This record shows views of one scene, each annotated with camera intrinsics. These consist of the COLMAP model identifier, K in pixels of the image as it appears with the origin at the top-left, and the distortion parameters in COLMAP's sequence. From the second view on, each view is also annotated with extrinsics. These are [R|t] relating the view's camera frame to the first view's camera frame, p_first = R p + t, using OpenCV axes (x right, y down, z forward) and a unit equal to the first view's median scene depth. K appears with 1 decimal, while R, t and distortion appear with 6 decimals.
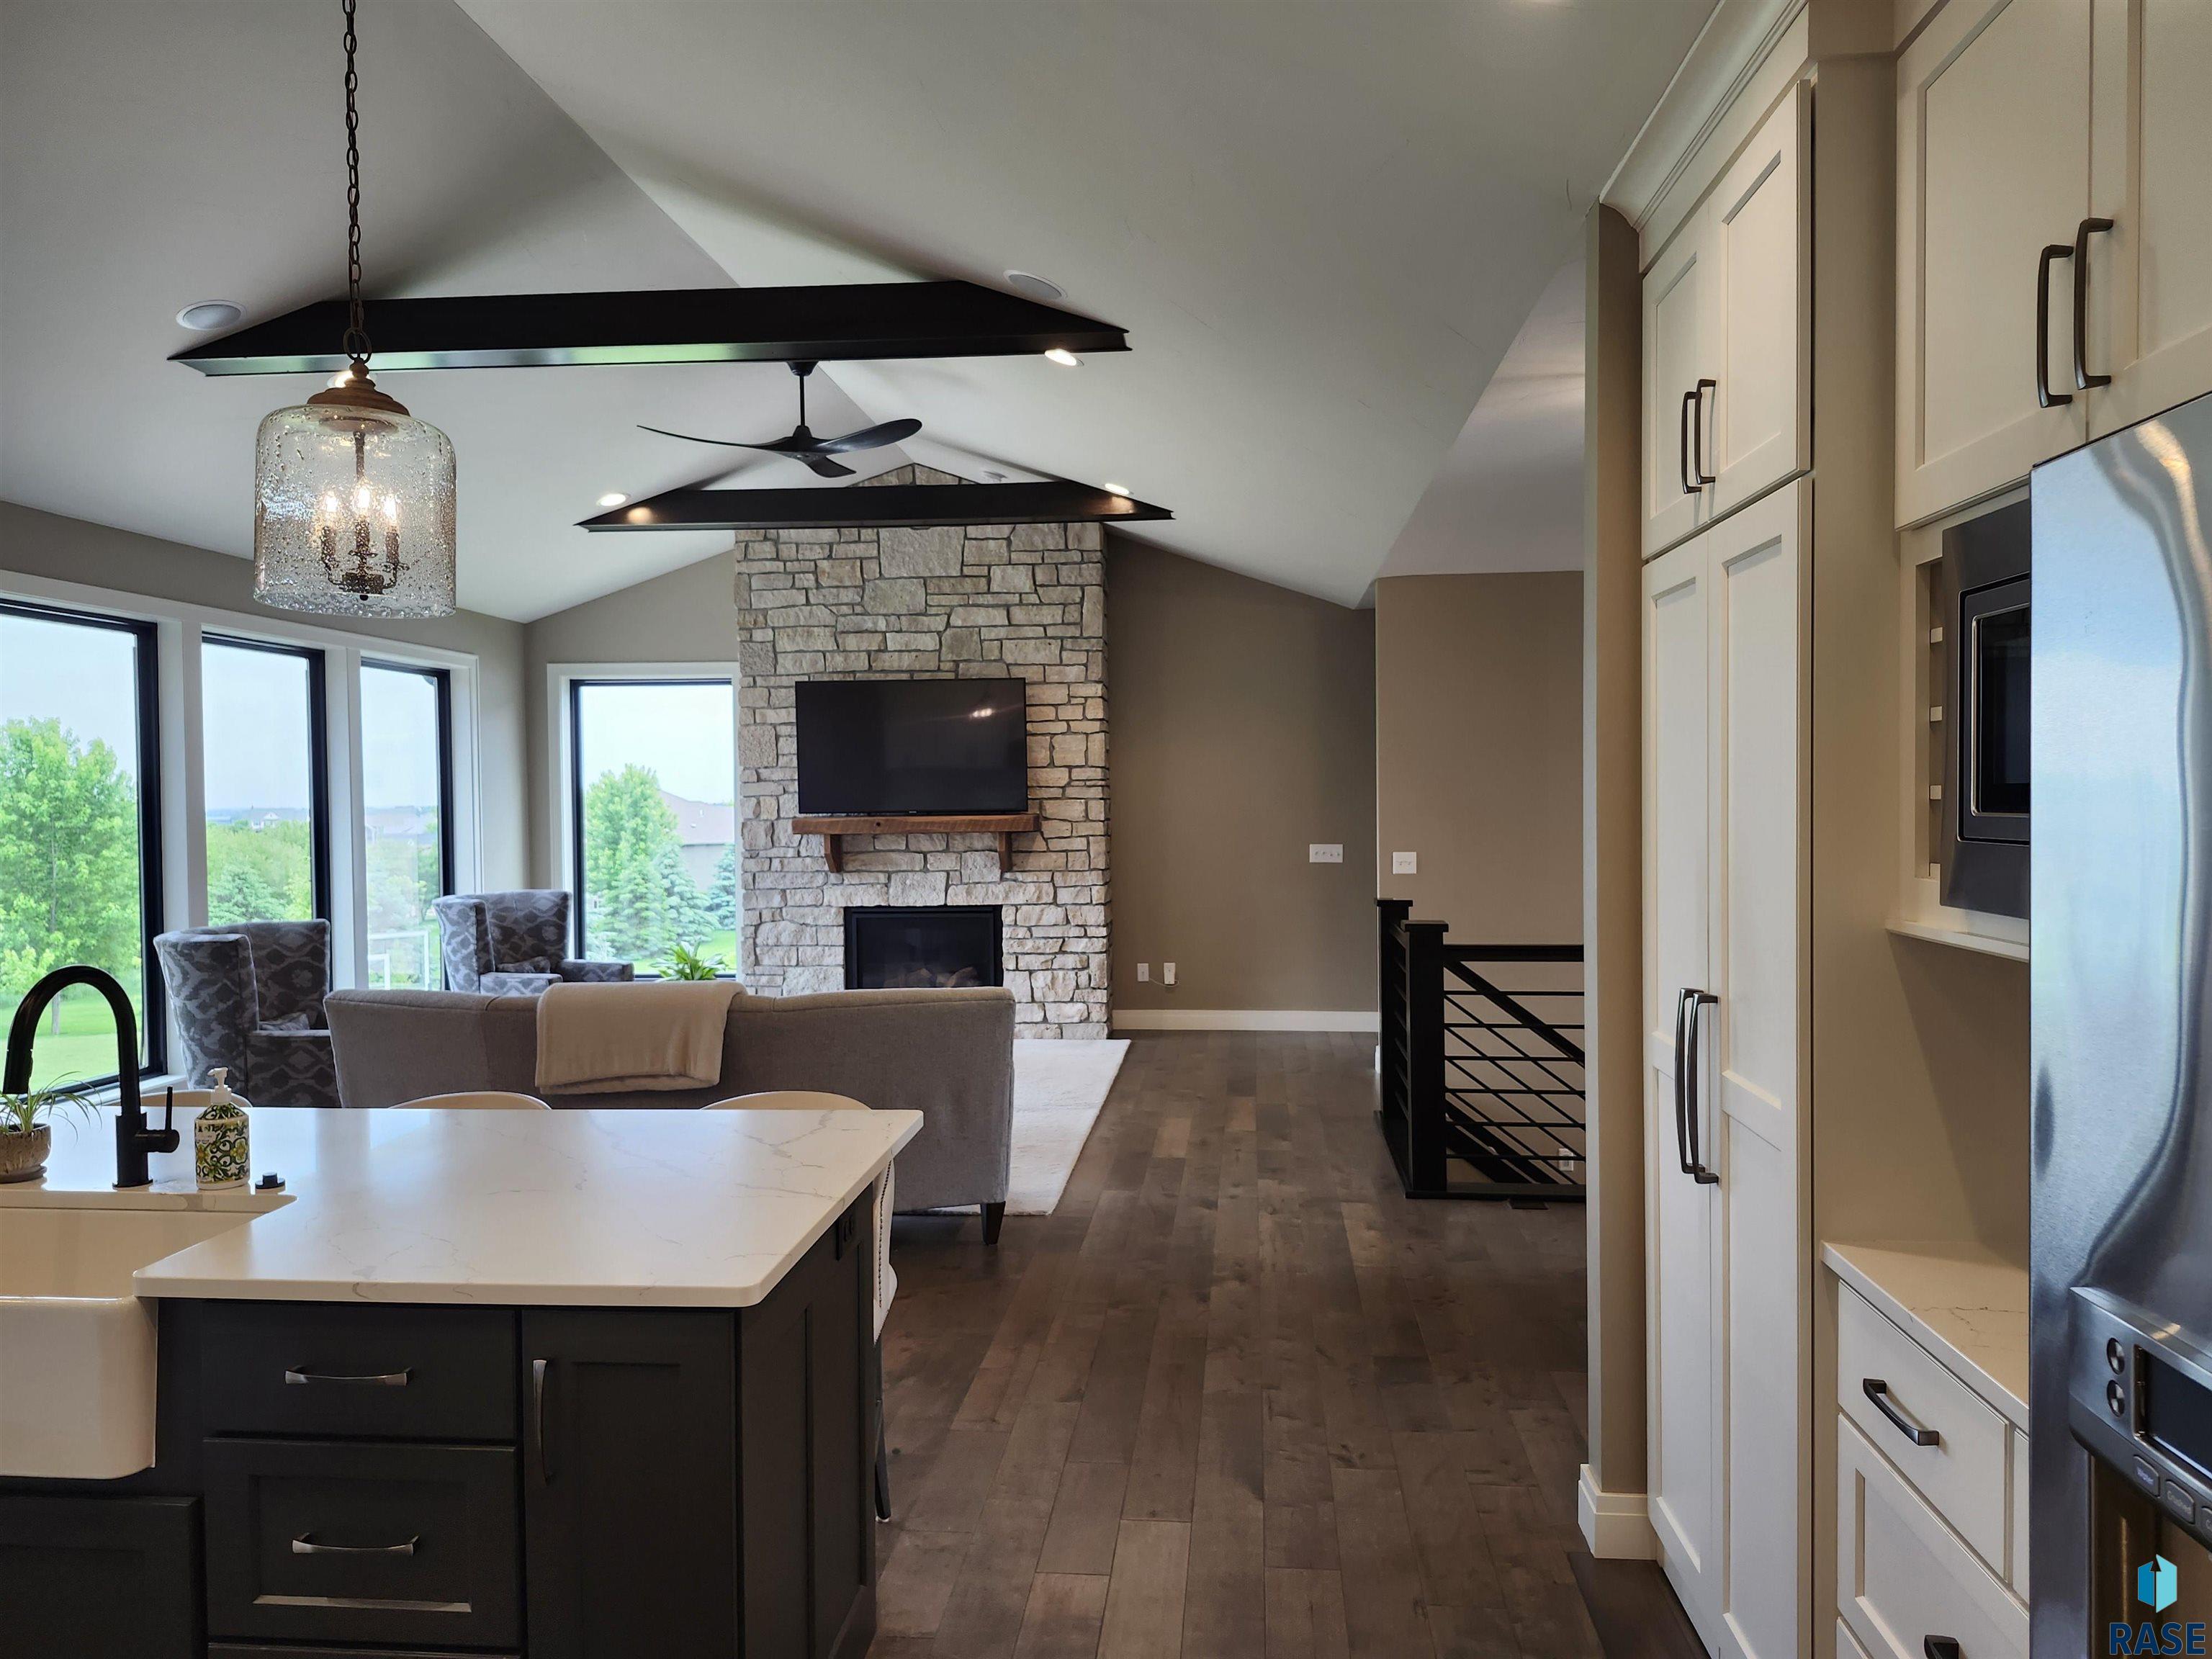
lens RADIAL K [[1528.0, 0, 1110.5], [0, 1528.0, 828.5], [0, 0, 1]] dist [0.100099, -0.118070]
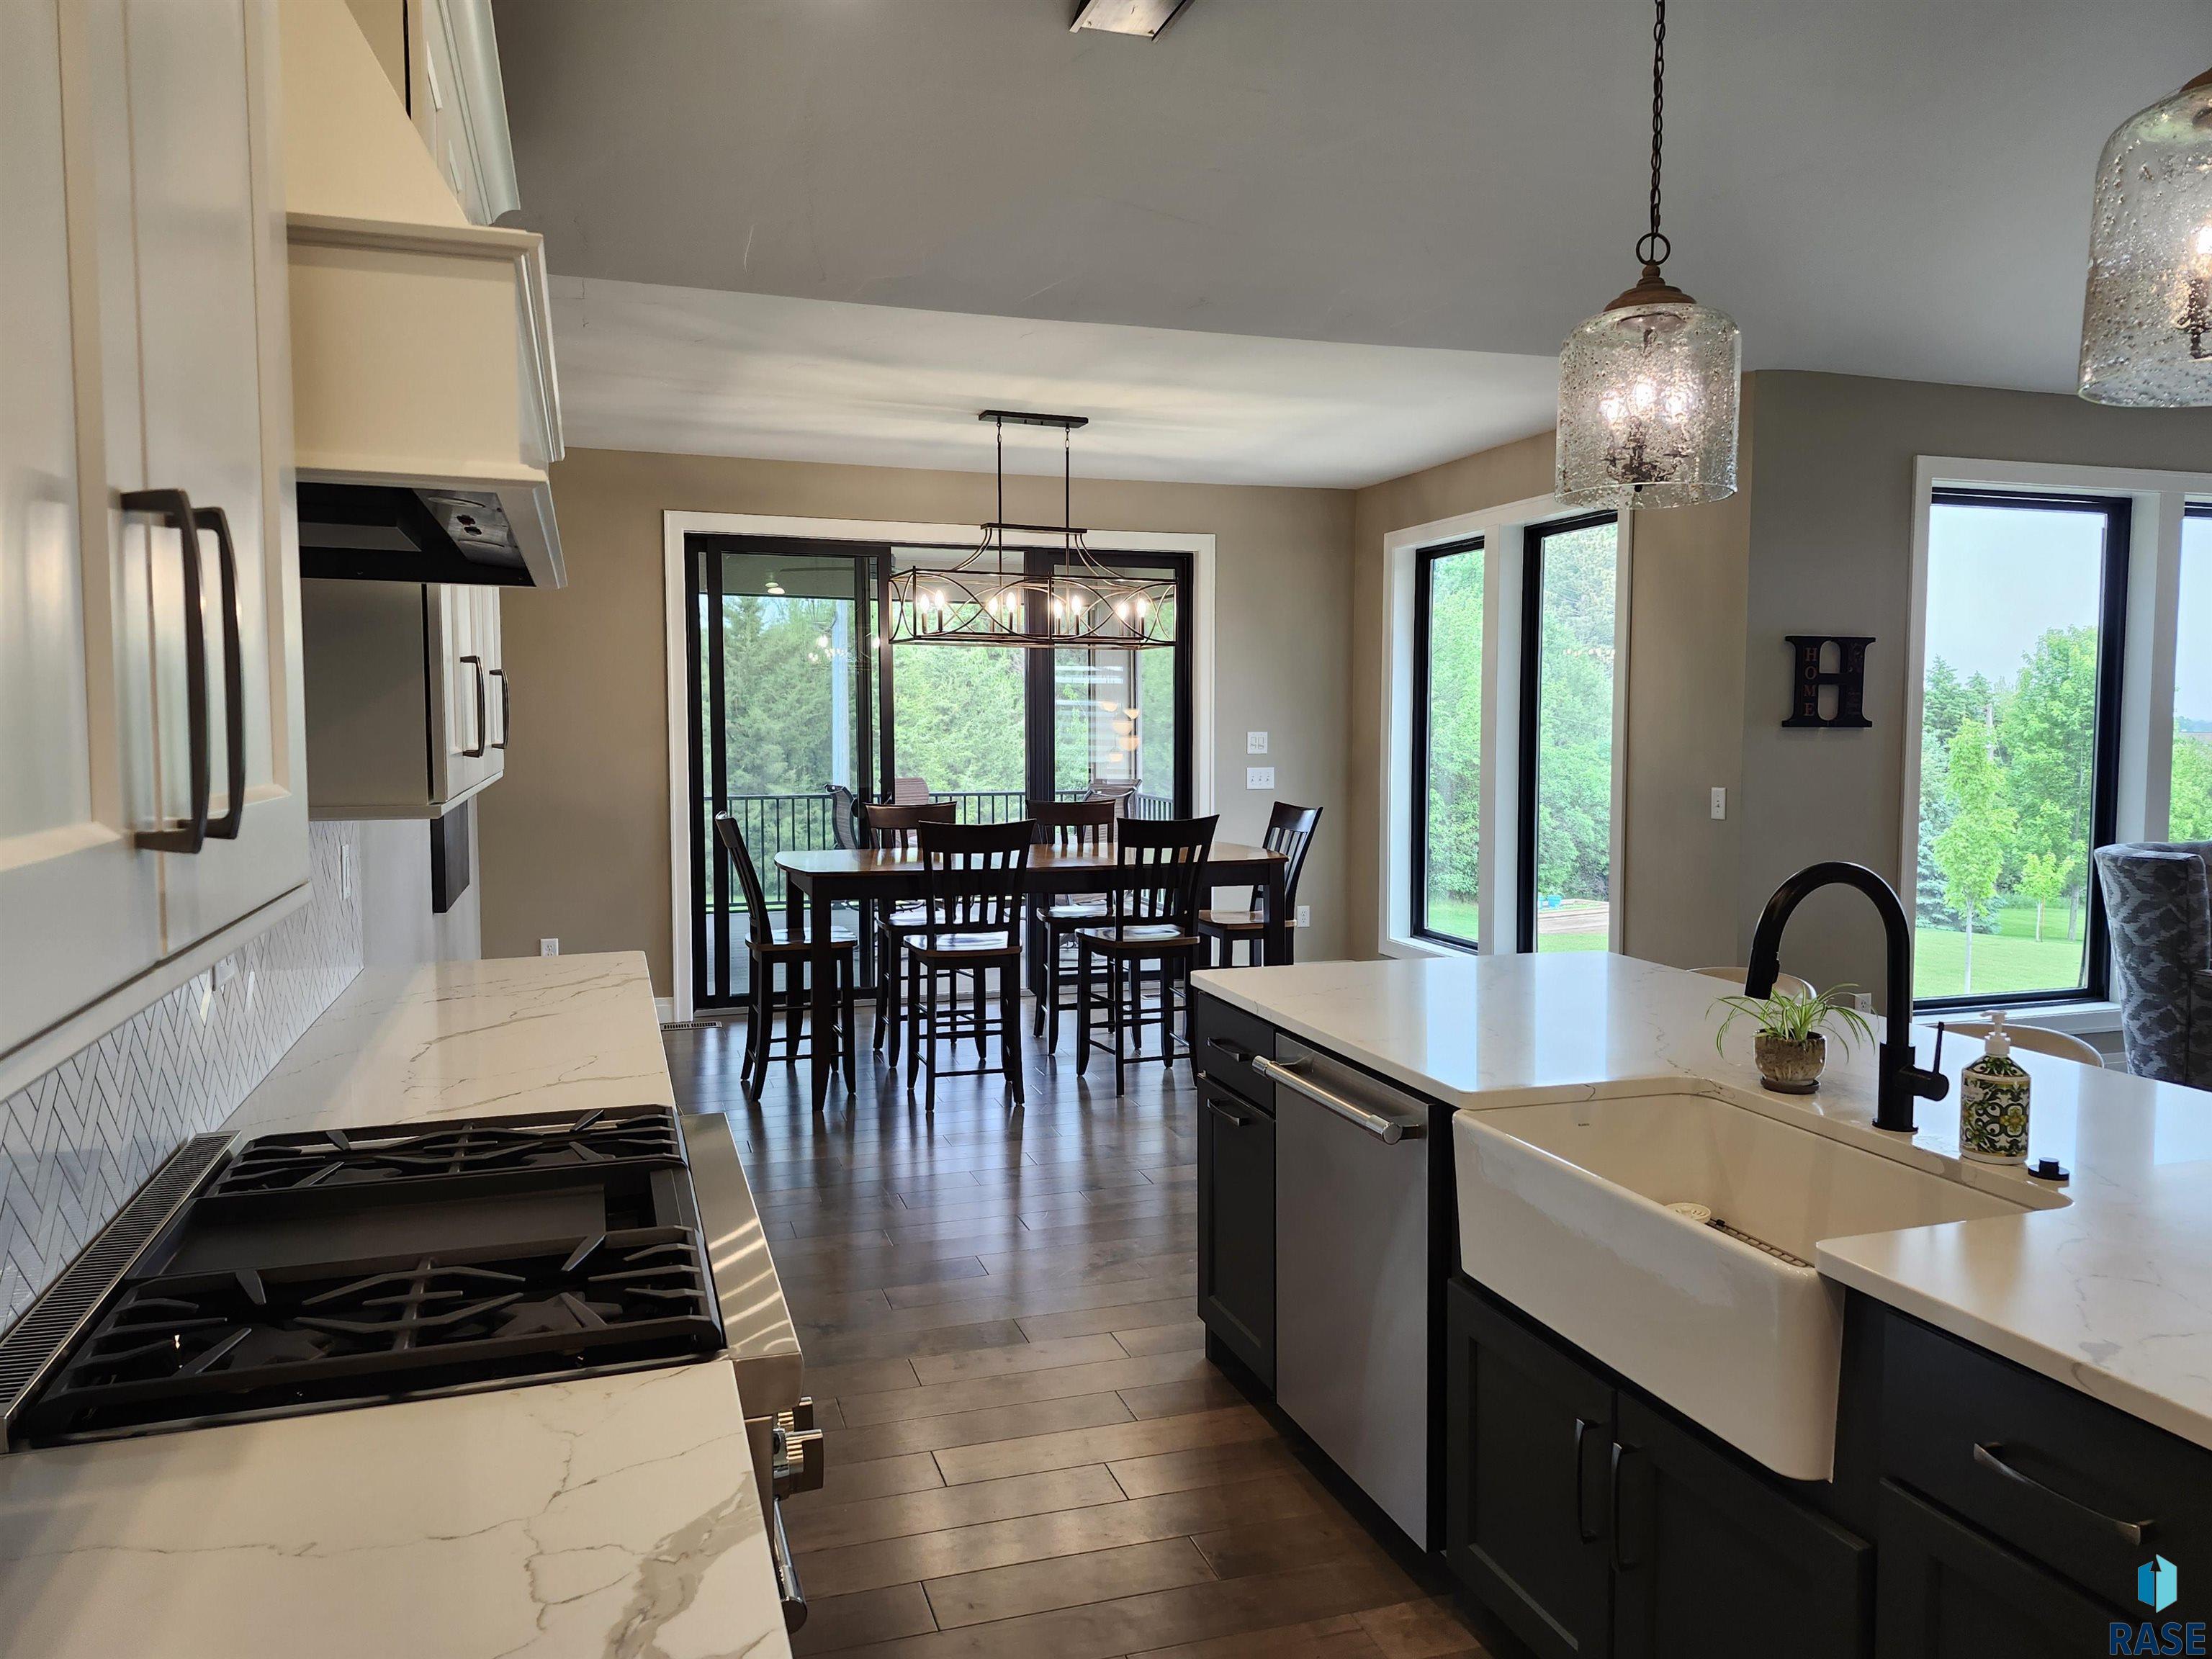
lens RADIAL K [[1528.0, 0, 1110.5], [0, 1528.0, 828.5], [0, 0, 1]] dist [0.100099, -0.118070]
pose [[0.397913, 0.073626, -0.914464, -0.015668], [-0.021833, 0.997252, 0.070791, 0.006931], [0.917163, -0.008203, 0.398427, 0.119631]]
